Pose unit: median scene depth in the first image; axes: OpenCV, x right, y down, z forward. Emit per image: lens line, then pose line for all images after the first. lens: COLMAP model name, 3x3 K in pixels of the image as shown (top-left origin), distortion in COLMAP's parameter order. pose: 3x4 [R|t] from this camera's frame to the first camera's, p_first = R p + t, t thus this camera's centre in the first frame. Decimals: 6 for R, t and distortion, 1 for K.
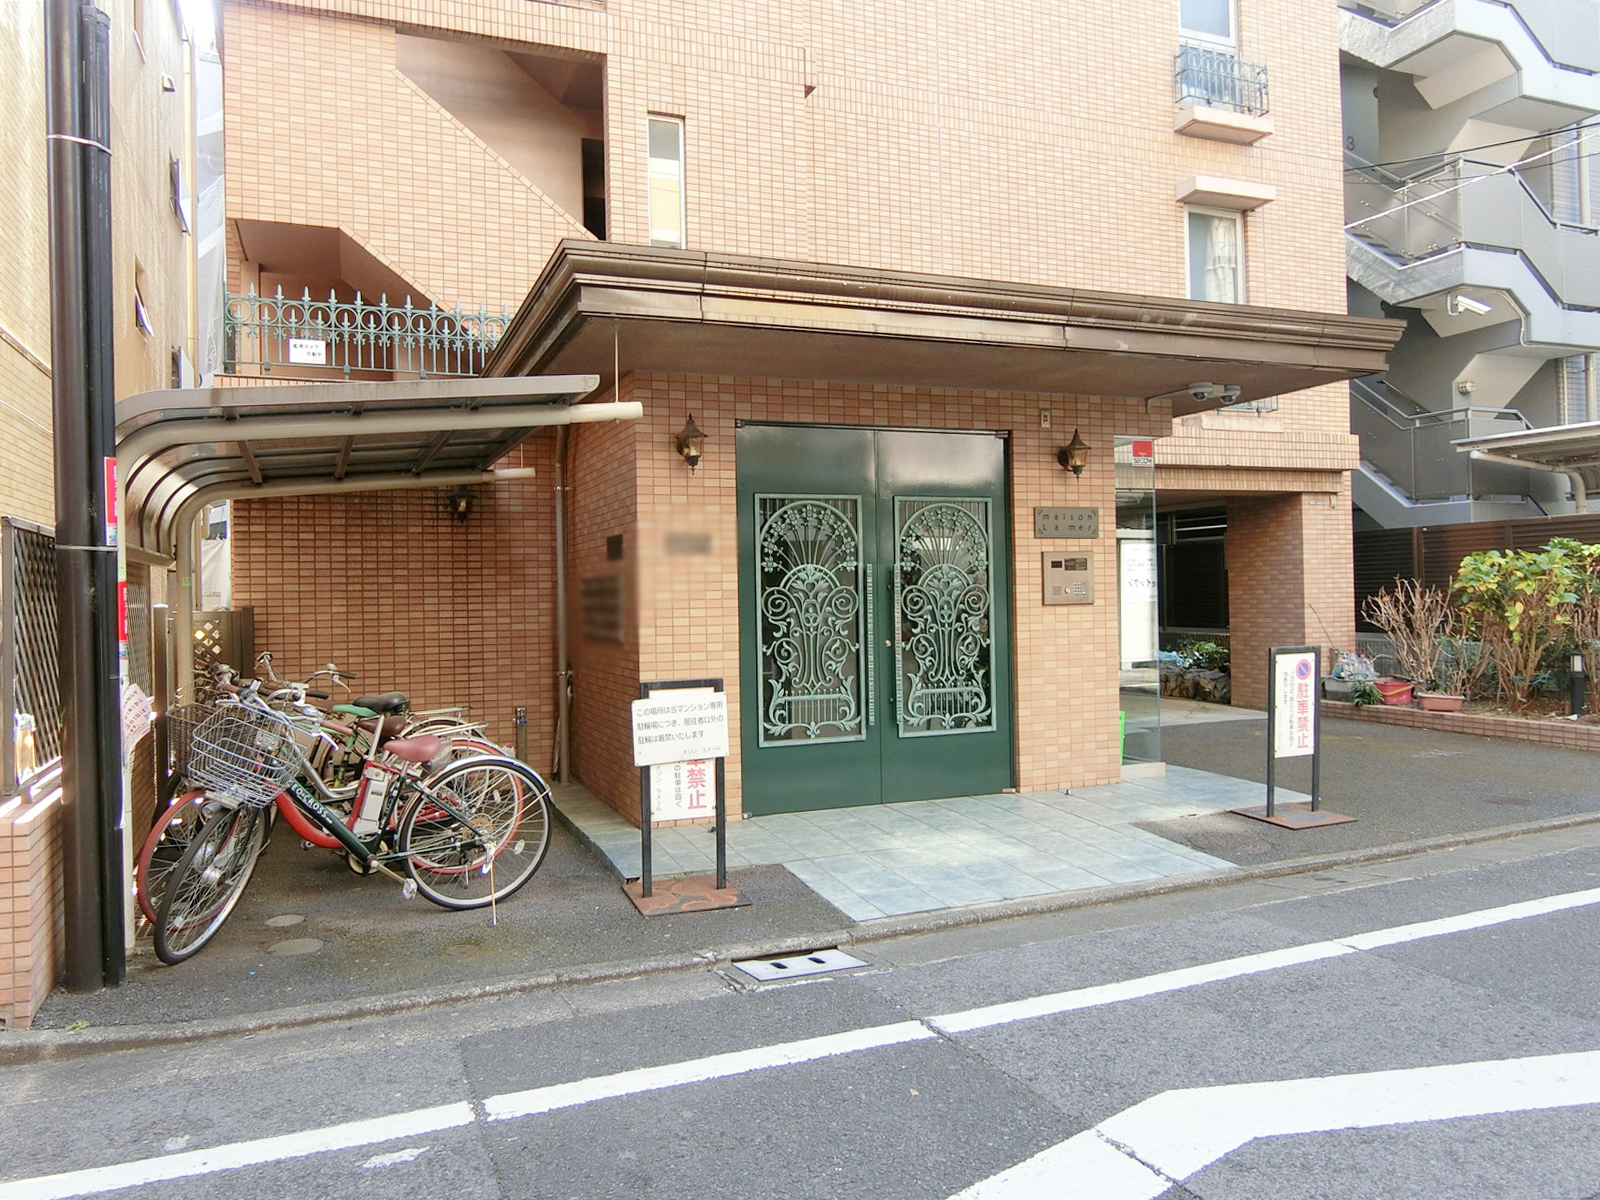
lens RADIAL K [[1221.6, 0, 807.7], [0, 1221.6, 535.5], [0, 0, 1]] dist [-0.180012, 0.007343]
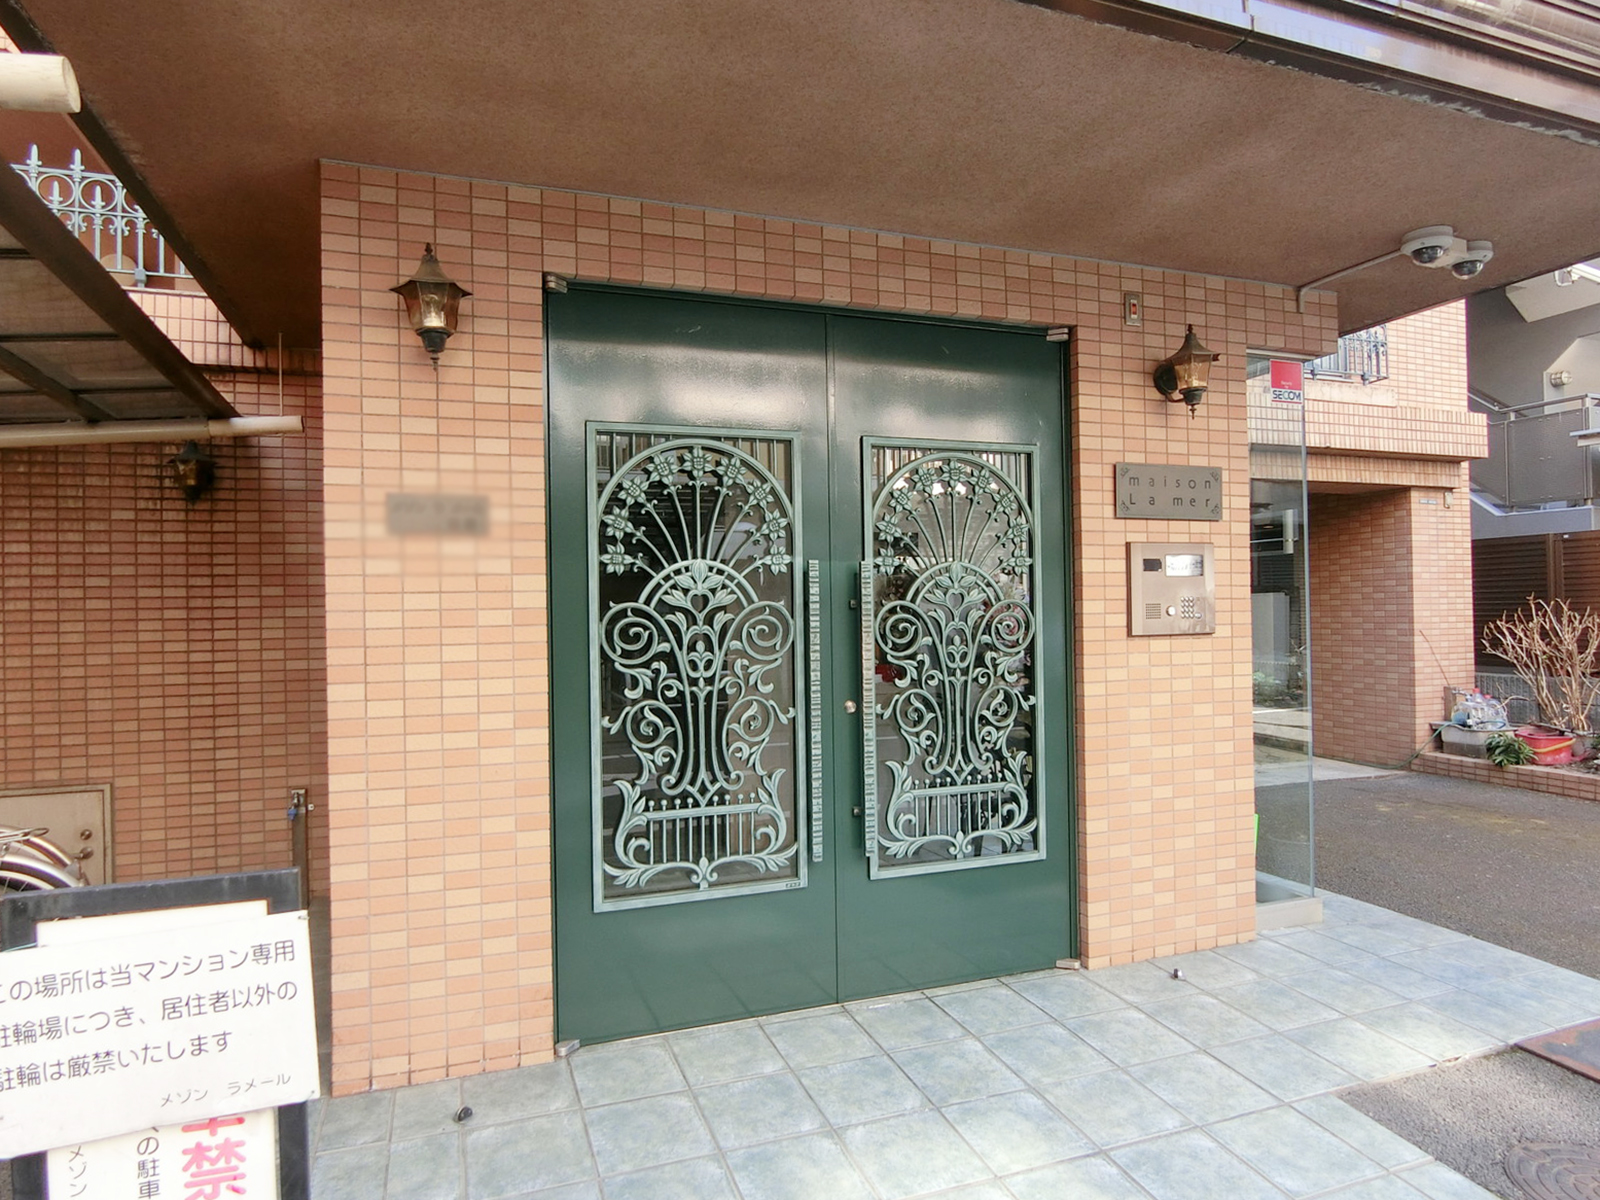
lens RADIAL K [[948.4, 0, 800.0], [0, 948.4, 600.0], [0, 0, 1]] dist [-0.061976, -0.000462]
pose [[0.999214, 0.000979, -0.039636, 0.057509], [0.000386, 0.999407, 0.034417, 0.025194], [0.039646, -0.034405, 0.998621, 0.553170]]
